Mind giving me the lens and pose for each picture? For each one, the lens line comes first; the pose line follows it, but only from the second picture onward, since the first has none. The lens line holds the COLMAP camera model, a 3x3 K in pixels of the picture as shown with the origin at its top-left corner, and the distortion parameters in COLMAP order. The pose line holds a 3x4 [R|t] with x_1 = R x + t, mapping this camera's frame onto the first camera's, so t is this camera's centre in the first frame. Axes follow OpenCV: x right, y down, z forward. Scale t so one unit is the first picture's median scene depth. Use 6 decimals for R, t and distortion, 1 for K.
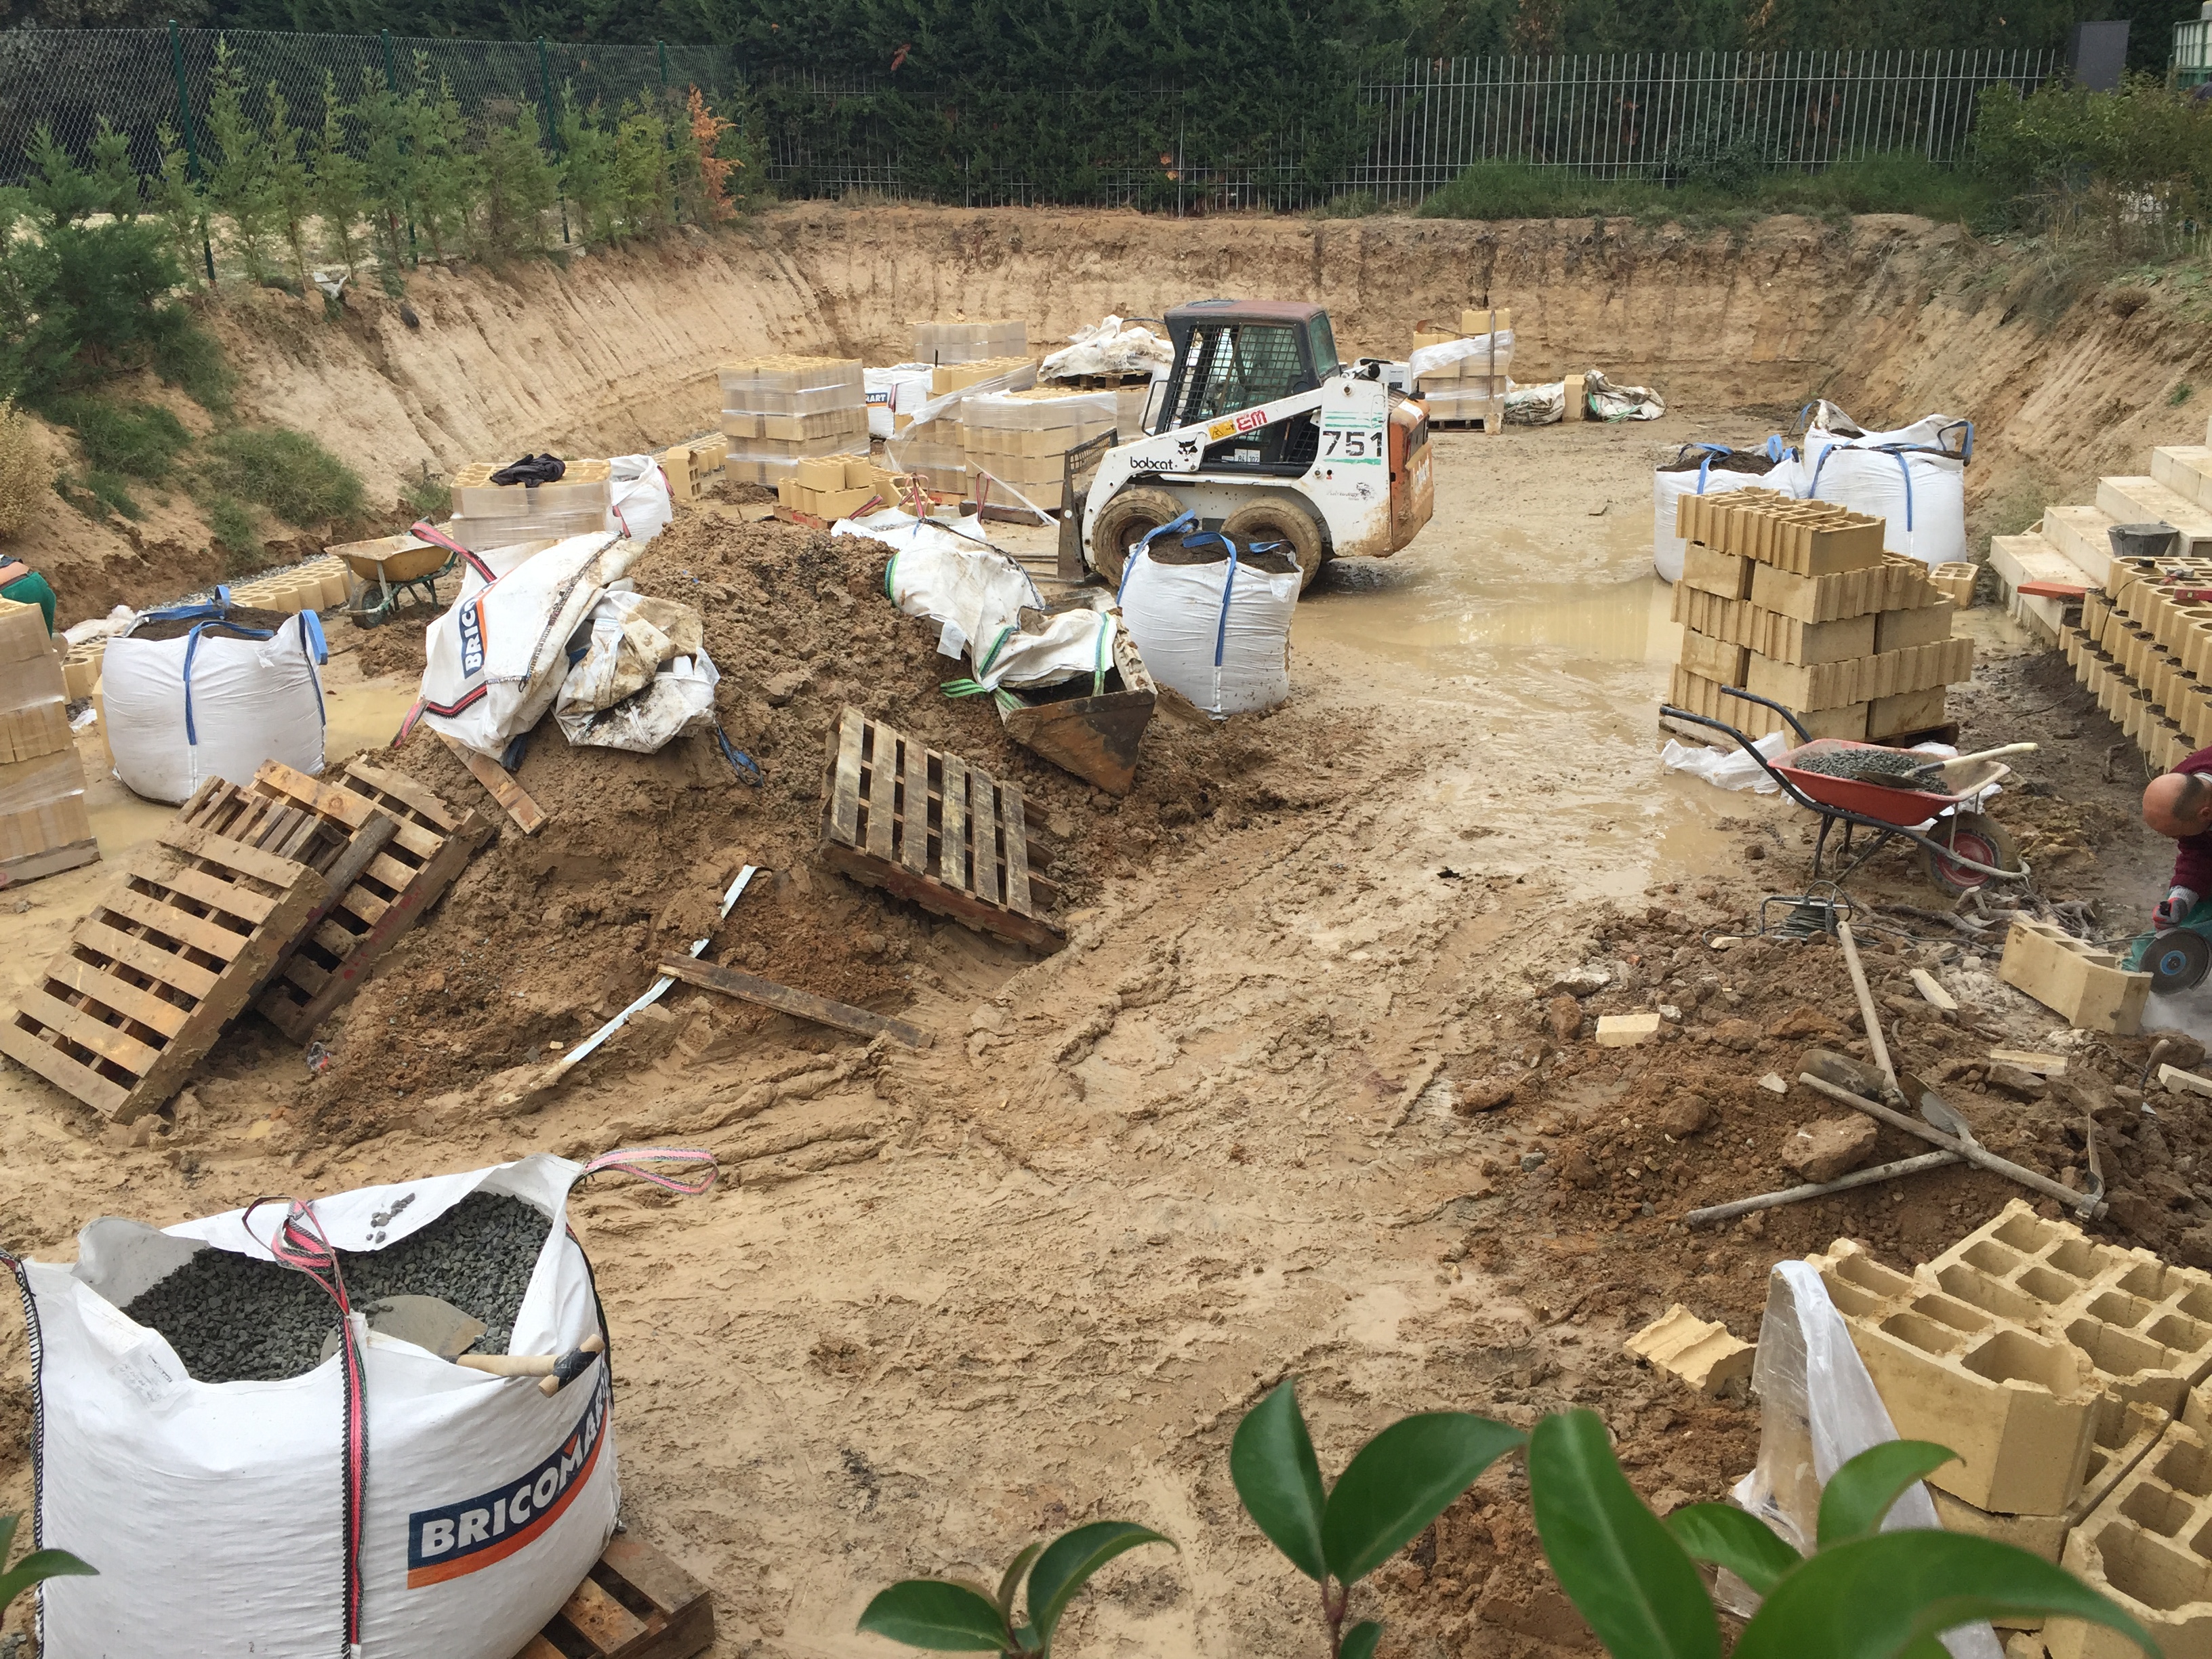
lens RADIAL K [[1868.6, 0, 1106.0], [0, 1868.6, 829.5], [0, 0, 1]] dist [0.085633, -0.134143]
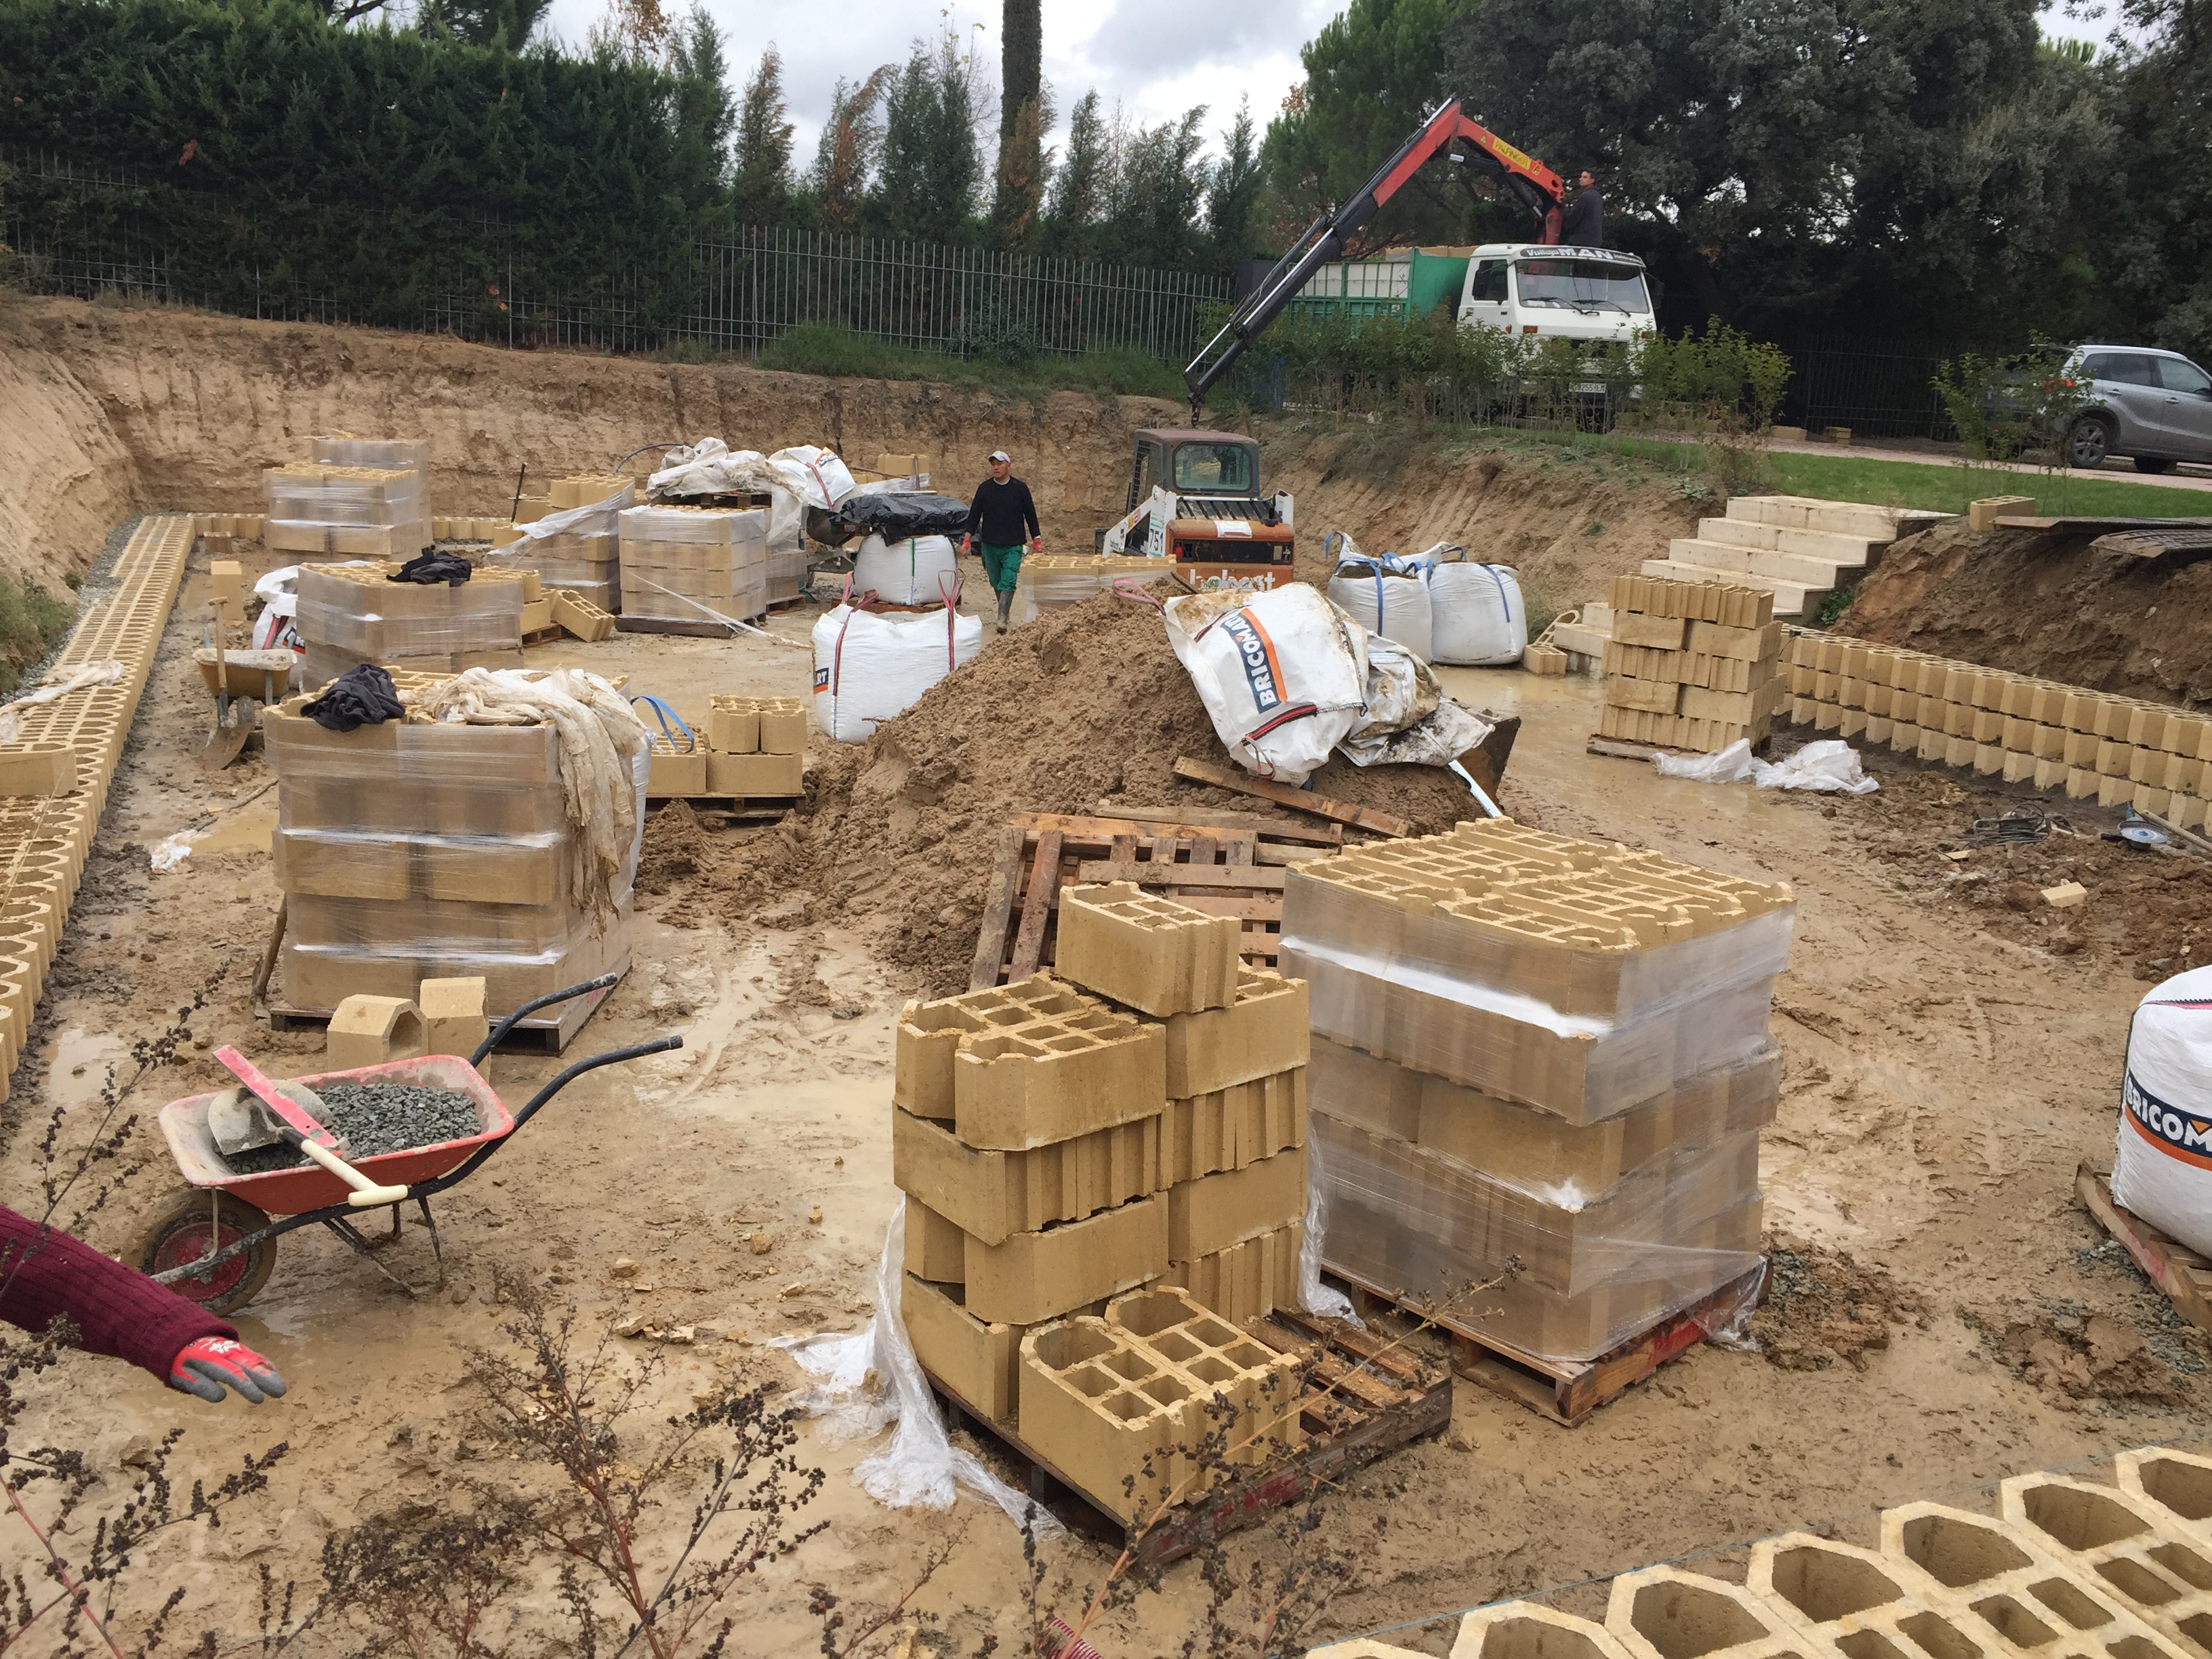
lens RADIAL K [[1856.7, 0, 1106.0], [0, 1856.7, 829.5], [0, 0, 1]] dist [0.084258, -0.140445]
pose [[0.802792, -0.073761, 0.591679, -0.320662], [0.124721, 0.991140, -0.045664, 0.007224], [-0.583069, 0.110453, 0.804879, 0.060745]]
